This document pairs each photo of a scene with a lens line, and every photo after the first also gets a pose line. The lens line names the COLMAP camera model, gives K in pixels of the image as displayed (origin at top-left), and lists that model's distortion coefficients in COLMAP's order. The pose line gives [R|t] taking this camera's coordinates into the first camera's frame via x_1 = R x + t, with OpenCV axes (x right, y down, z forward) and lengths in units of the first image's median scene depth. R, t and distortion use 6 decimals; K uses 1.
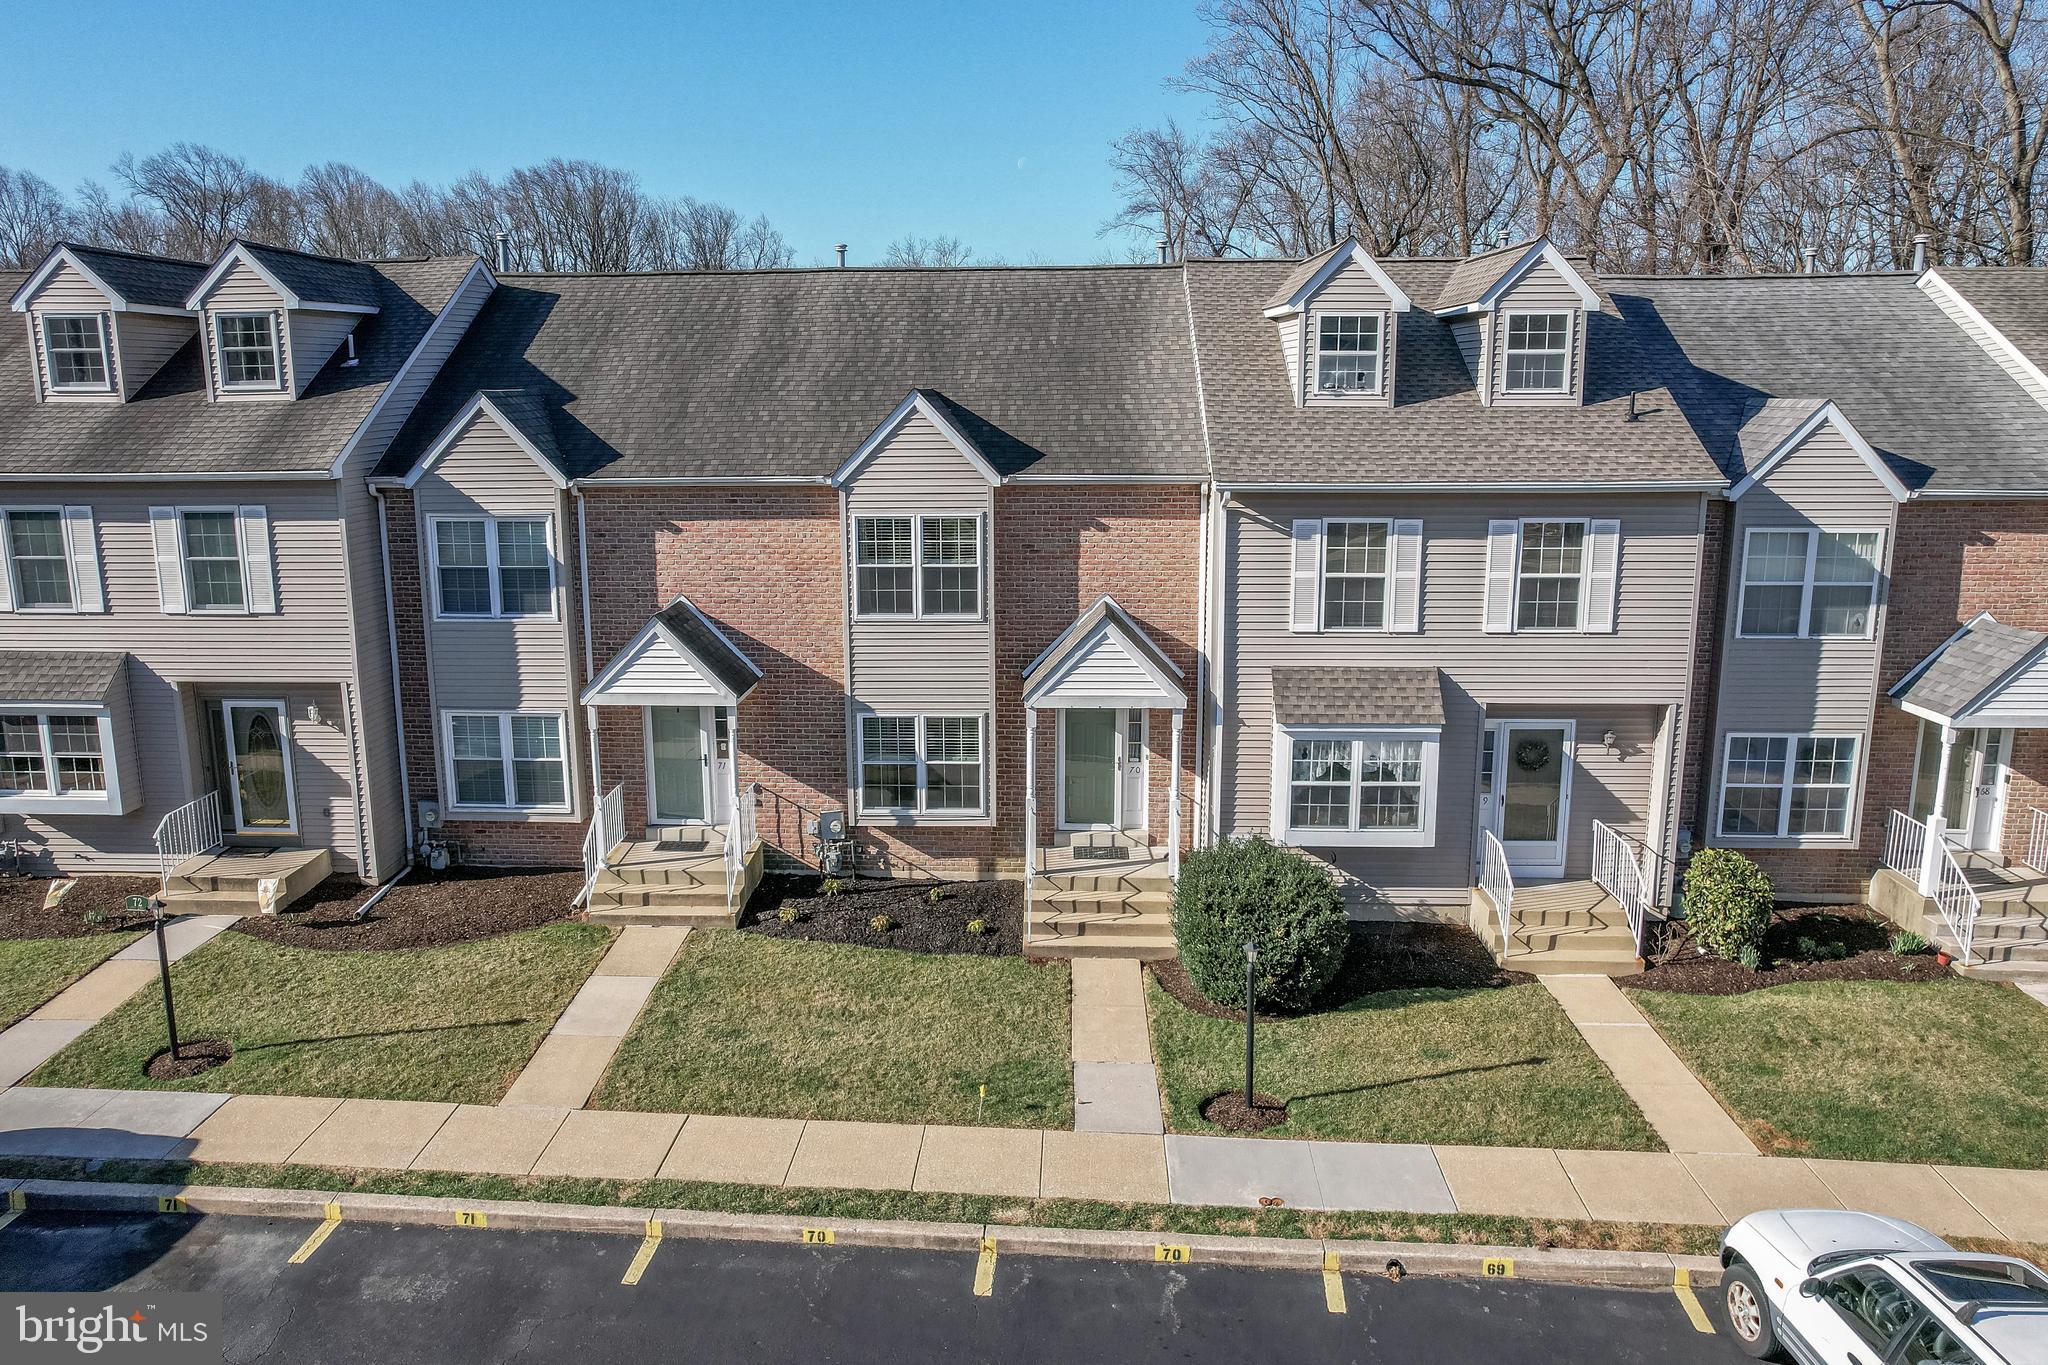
lens RADIAL K [[1383.2, 0, 983.1], [0, 1383.2, 669.6], [0, 0, 1]] dist [-0.063702, 0.068661]
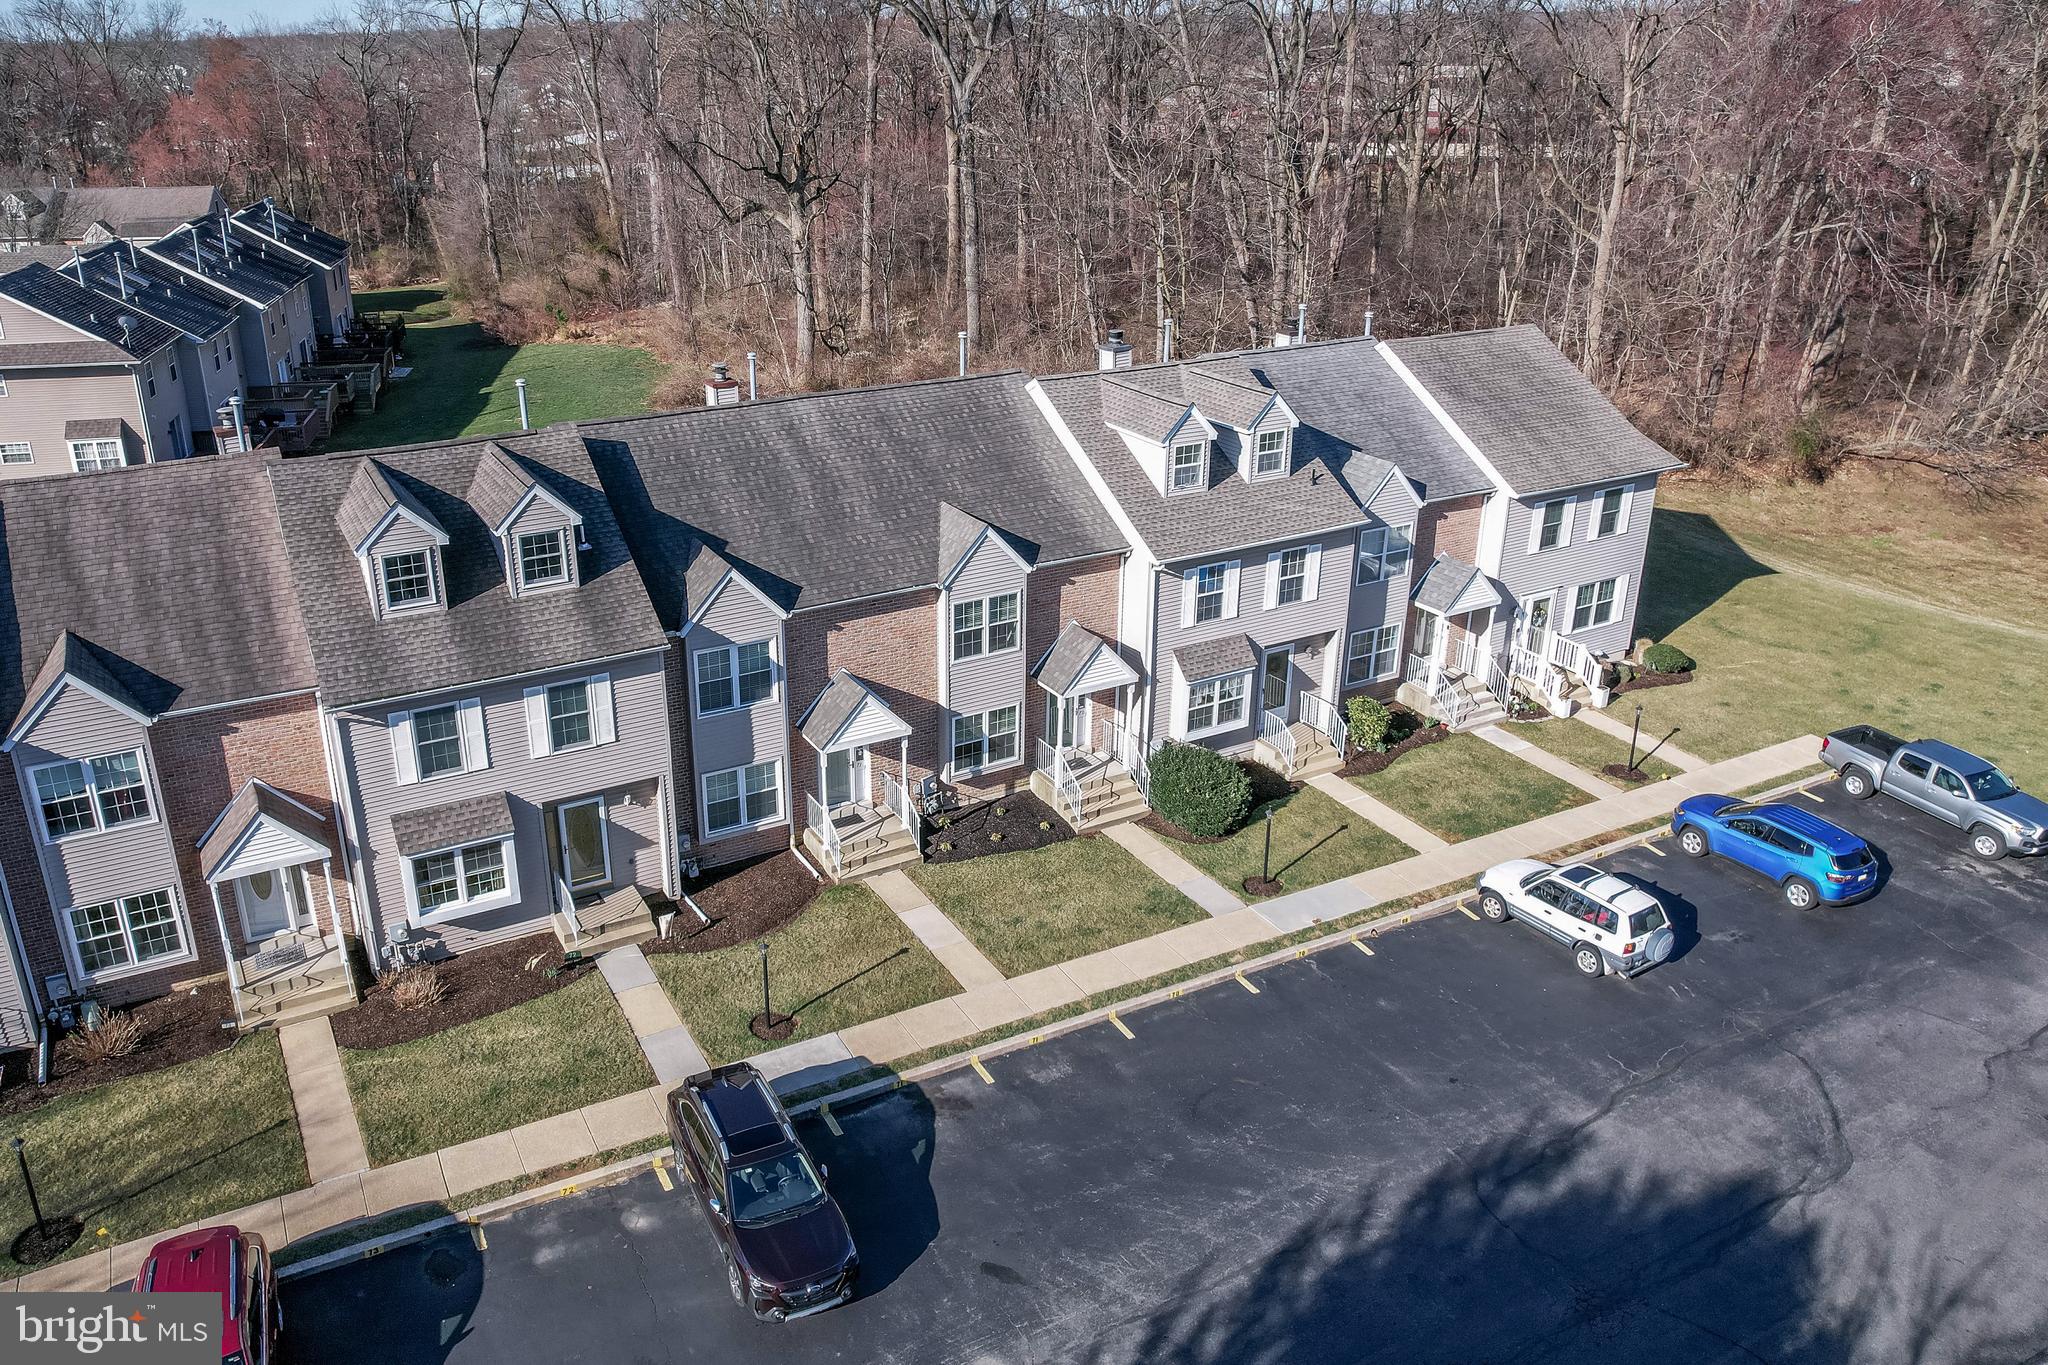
lens RADIAL K [[1515.1, 0, 926.4], [0, 1515.1, 631.6], [0, 0, 1]] dist [-0.048702, 0.049656]
pose [[0.857628, -0.188244, 0.478580, -0.995216], [0.106870, 0.975520, 0.192195, -0.432332], [-0.503044, -0.113686, 0.856751, -0.524592]]
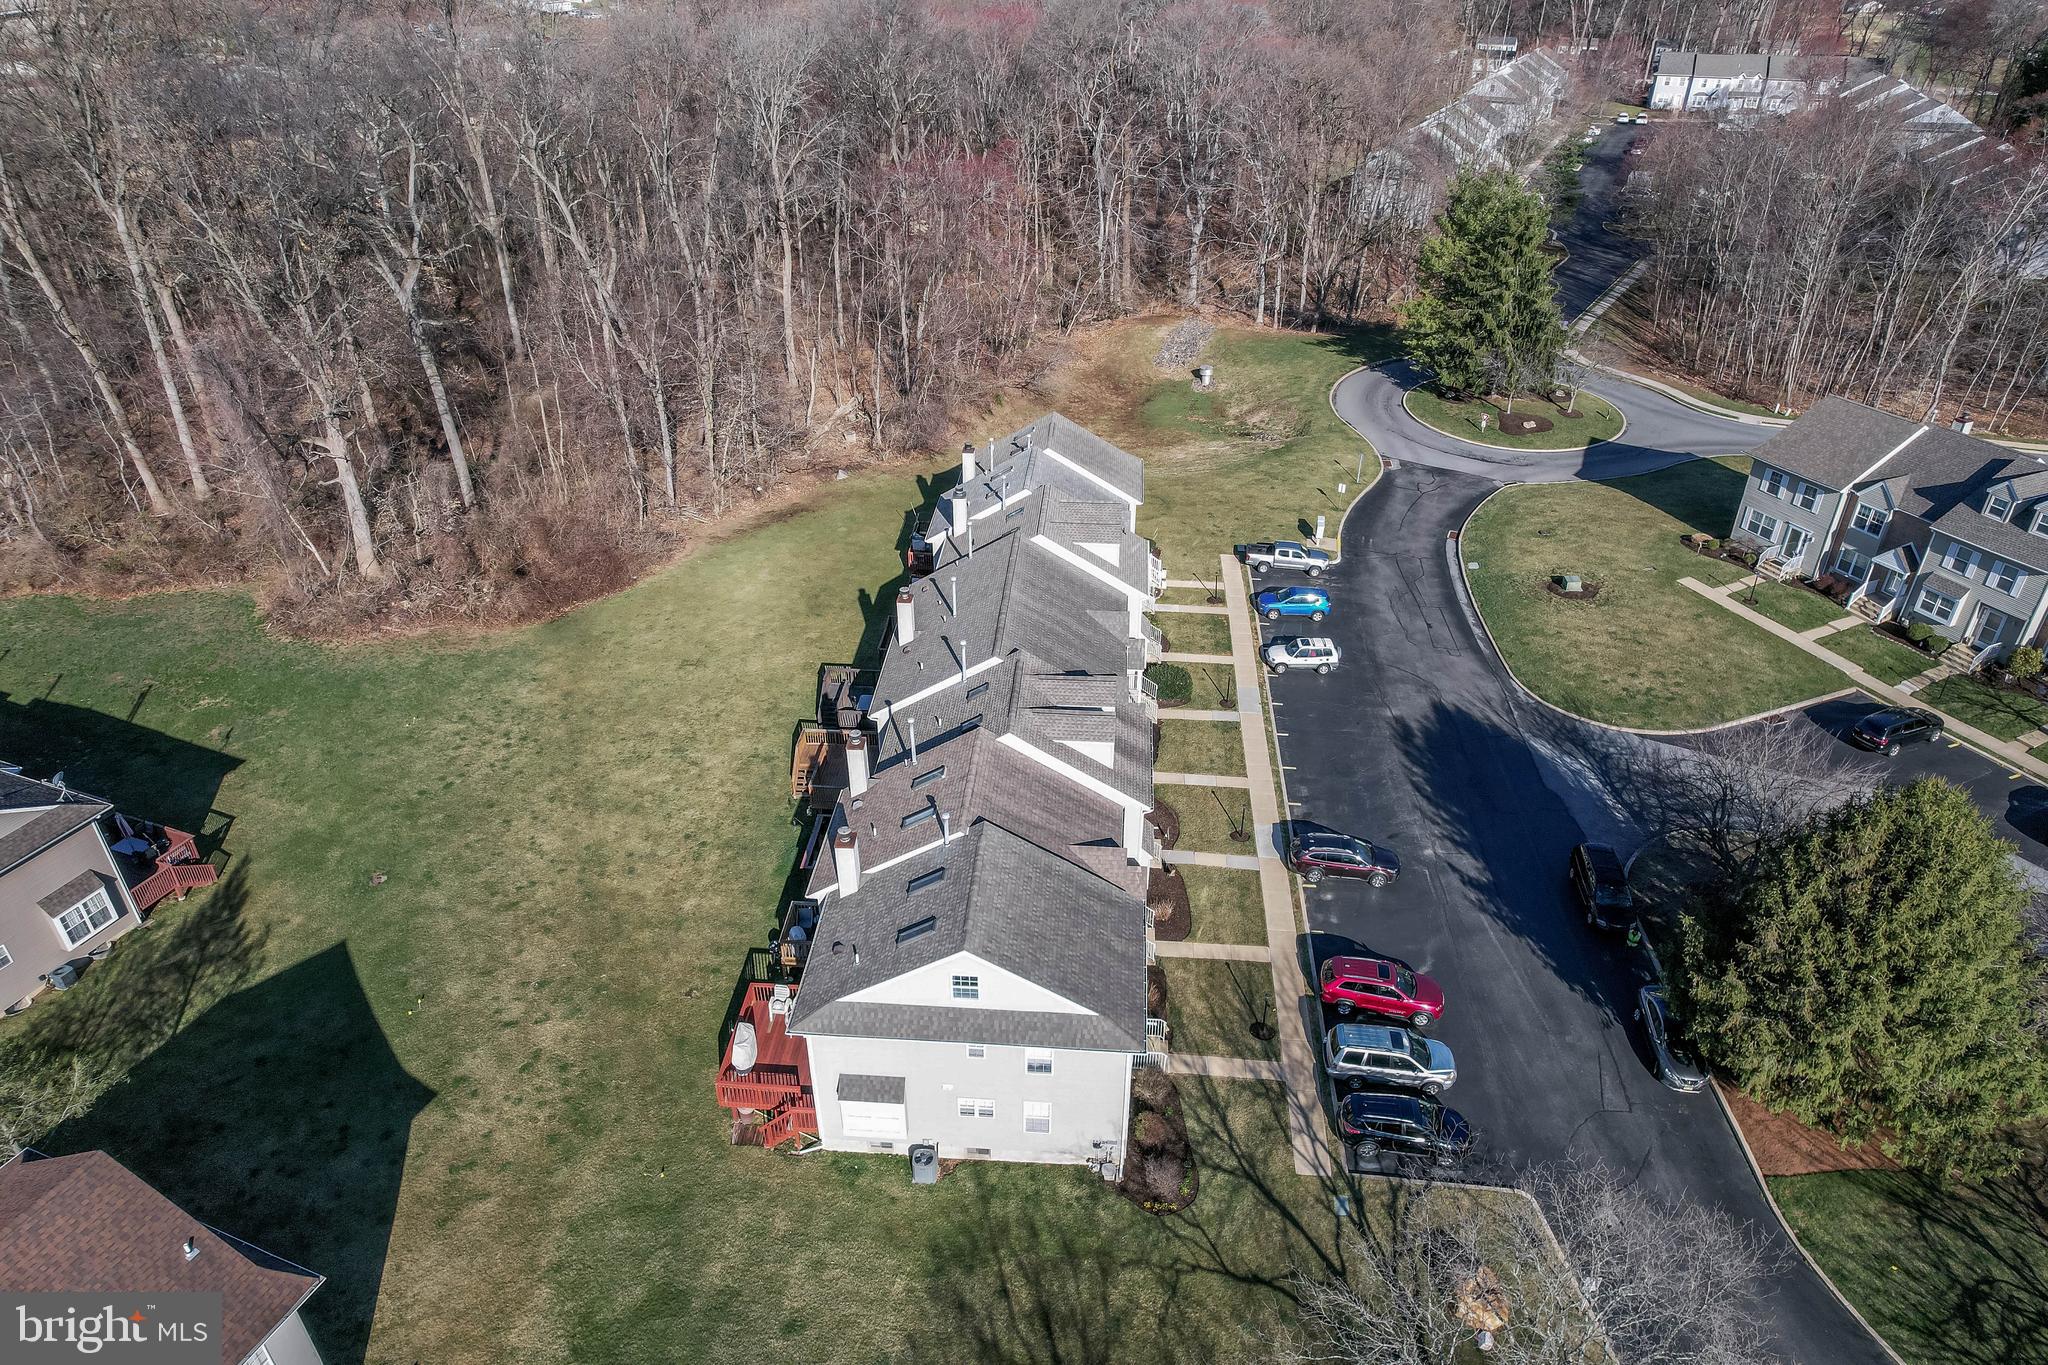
lens RADIAL K [[1332.5, 0, 1025.3], [0, 1332.5, 632.2], [0, 0, 1]] dist [-0.052627, 0.065596]
pose [[0.019149, -0.488991, 0.872079, -3.075528], [0.202627, 0.856036, 0.475547, -1.847590], [-0.979069, 0.167600, 0.115475, 0.865857]]
